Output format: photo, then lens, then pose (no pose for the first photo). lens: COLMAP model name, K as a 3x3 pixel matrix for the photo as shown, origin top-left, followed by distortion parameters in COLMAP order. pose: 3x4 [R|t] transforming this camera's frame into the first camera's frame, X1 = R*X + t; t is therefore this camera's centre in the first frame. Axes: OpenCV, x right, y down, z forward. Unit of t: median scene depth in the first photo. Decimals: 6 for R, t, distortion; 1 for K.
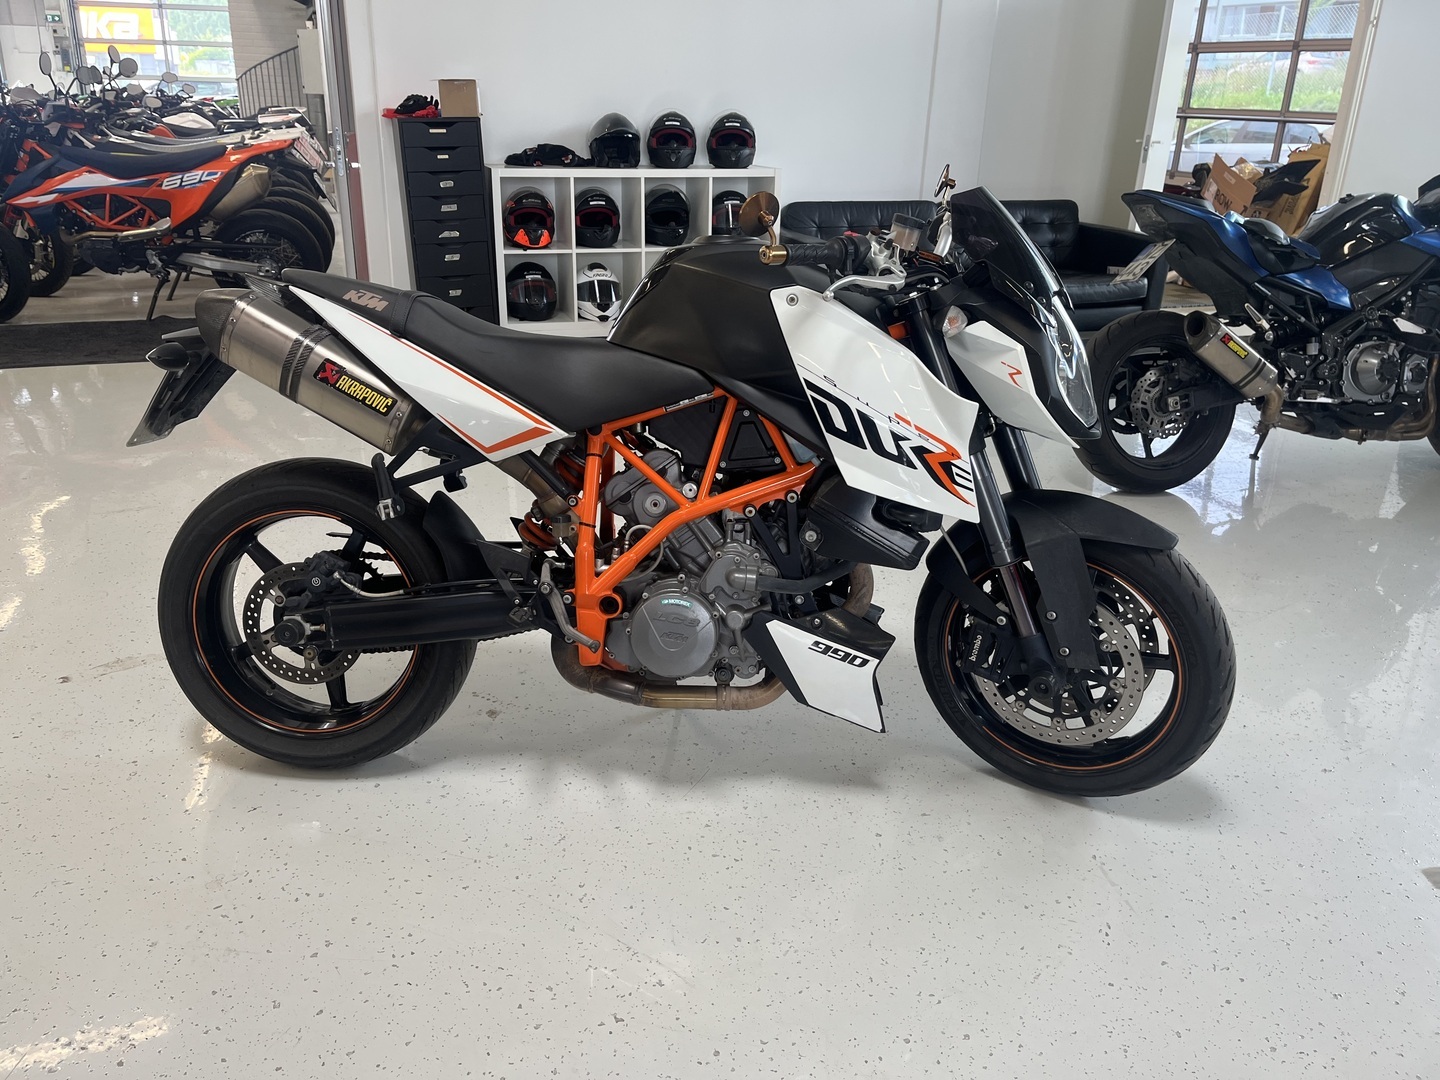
lens RADIAL K [[1124.4, 0, 721.3], [0, 1124.4, 527.1], [0, 0, 1]] dist [0.060158, -0.088906]
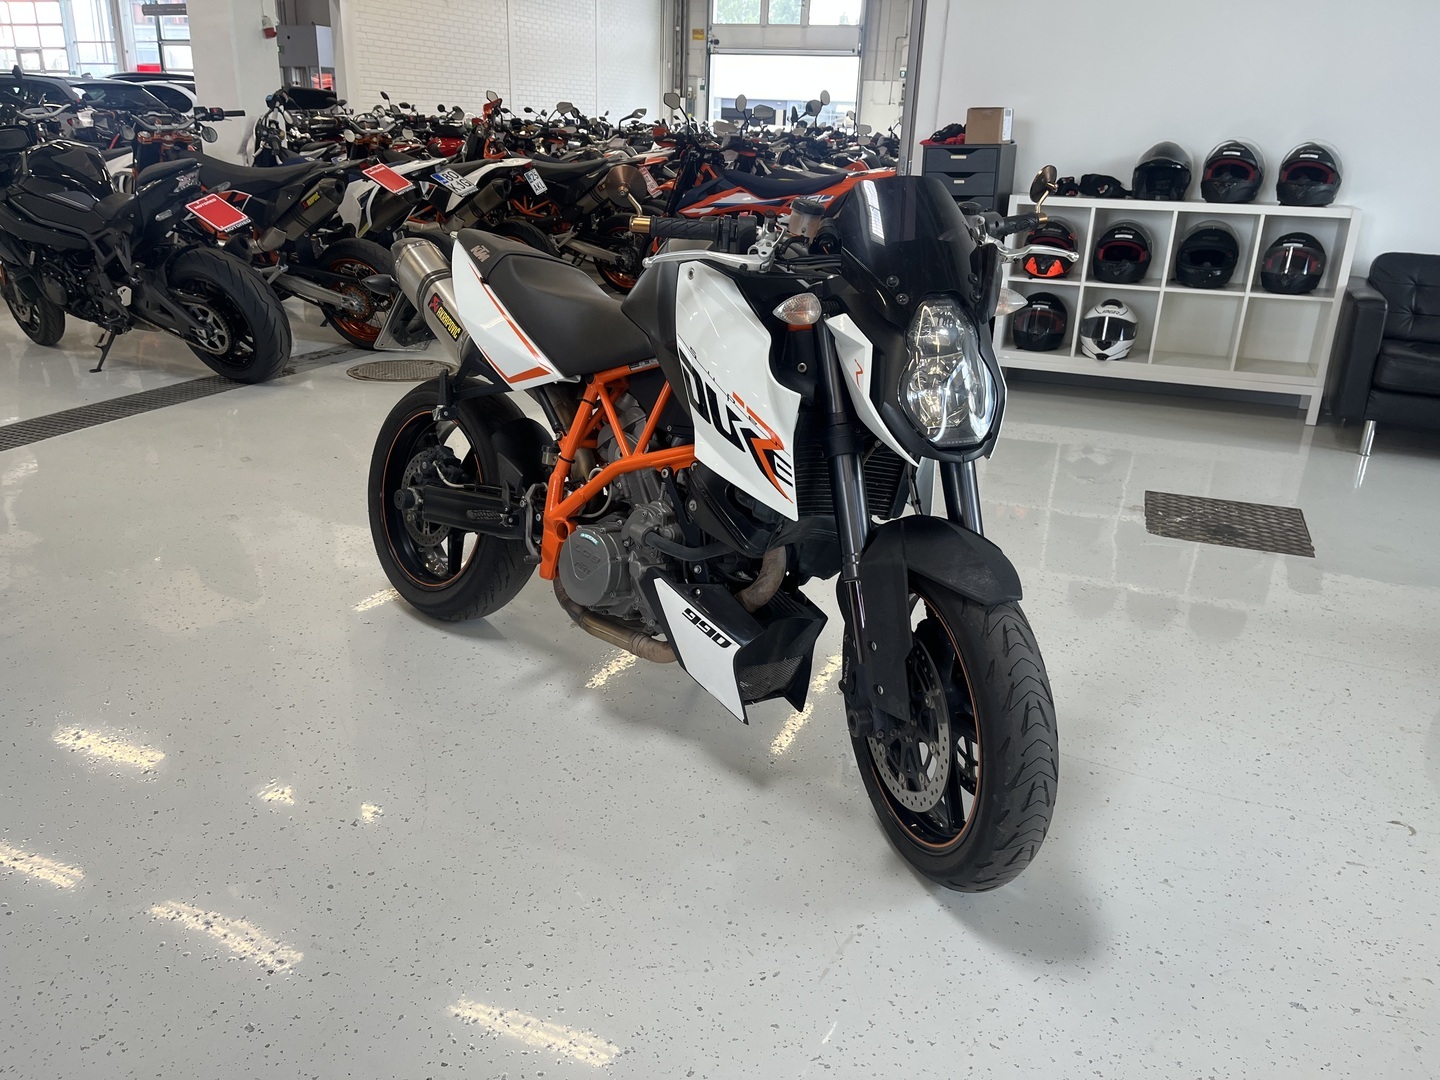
lens RADIAL K [[1124.4, 0, 717.9], [0, 1124.4, 547.3], [0, 0, 1]] dist [0.060158, -0.088906]
pose [[0.742784, 0.229777, -0.628867, 0.735709], [-0.247551, 0.966958, 0.060915, -0.022657], [0.622085, 0.110430, 0.775123, 0.207031]]
